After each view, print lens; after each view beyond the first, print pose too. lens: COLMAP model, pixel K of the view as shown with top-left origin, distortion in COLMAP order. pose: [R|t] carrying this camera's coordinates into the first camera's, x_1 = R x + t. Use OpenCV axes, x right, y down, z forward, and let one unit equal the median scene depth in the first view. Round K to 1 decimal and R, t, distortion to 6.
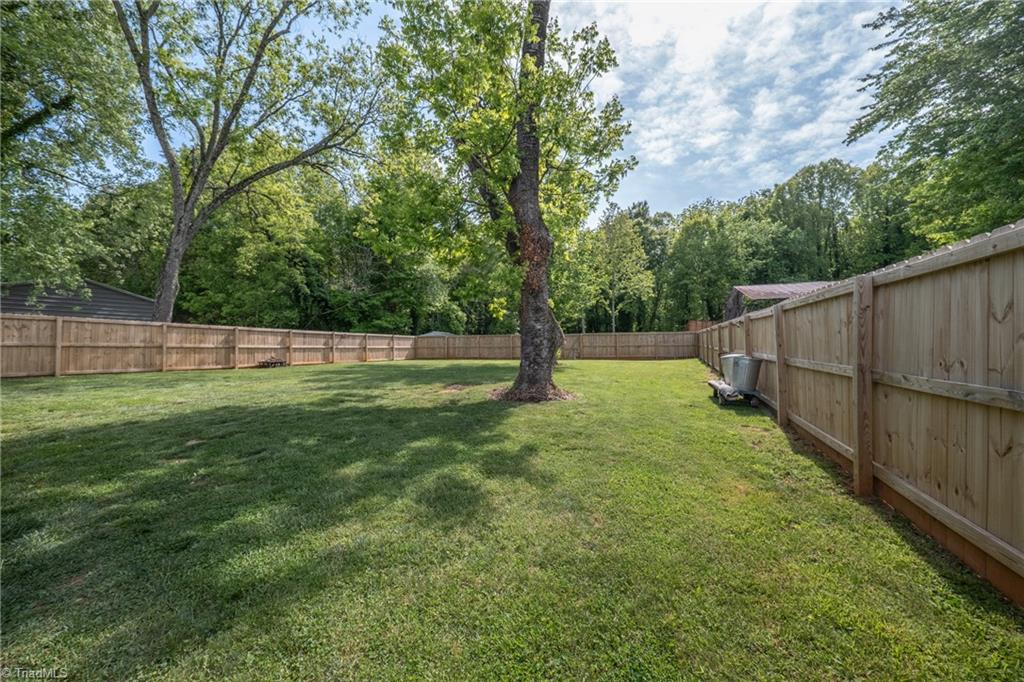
lens RADIAL K [[361.8, 0, 510.5], [0, 361.8, 342.4], [0, 0, 1]] dist [0.007010, -0.003837]
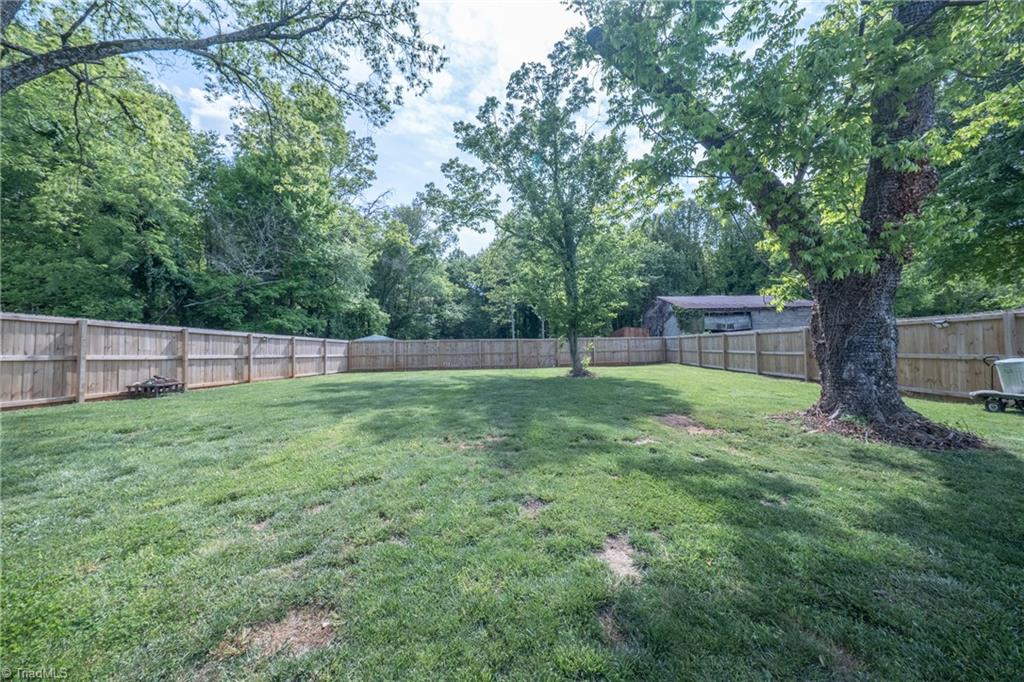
lens RADIAL K [[361.8, 0, 514.1], [0, 361.8, 337.2], [0, 0, 1]] dist [0.007010, -0.003837]
pose [[0.931762, 0.007969, 0.362982, -0.286705], [0.003587, 0.999508, -0.031153, 0.000389], [-0.363052, 0.030329, 0.931275, 0.236362]]
